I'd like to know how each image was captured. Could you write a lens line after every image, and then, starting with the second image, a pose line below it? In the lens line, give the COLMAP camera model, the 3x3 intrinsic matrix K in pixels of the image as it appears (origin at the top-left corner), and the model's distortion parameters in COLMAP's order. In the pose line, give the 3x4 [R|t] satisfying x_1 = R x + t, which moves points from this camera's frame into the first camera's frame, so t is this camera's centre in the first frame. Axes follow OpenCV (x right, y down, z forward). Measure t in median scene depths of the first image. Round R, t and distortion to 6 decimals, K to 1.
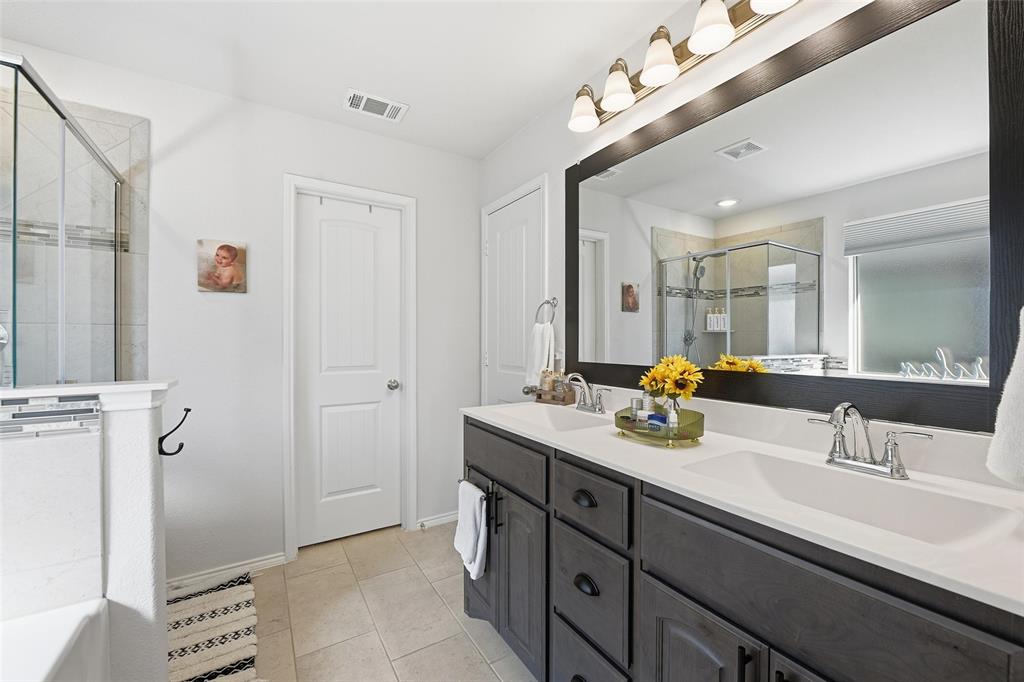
lens RADIAL K [[415.1, 0, 515.2], [0, 415.1, 339.5], [0, 0, 1]] dist [-0.000259, -0.003475]
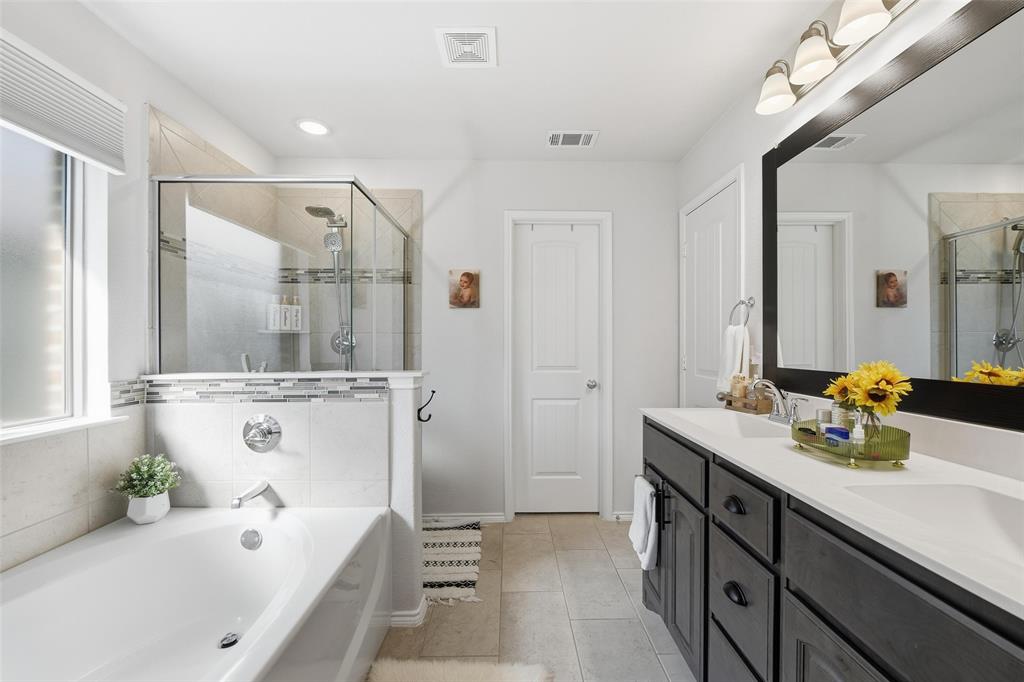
lens RADIAL K [[415.1, 0, 515.2], [0, 415.1, 339.5], [0, 0, 1]] dist [-0.000259, -0.003475]
pose [[0.854556, -0.005832, -0.519327, 0.143815], [0.001465, 0.999960, -0.008820, 0.000524], [0.519358, 0.006776, 0.854530, -0.065057]]
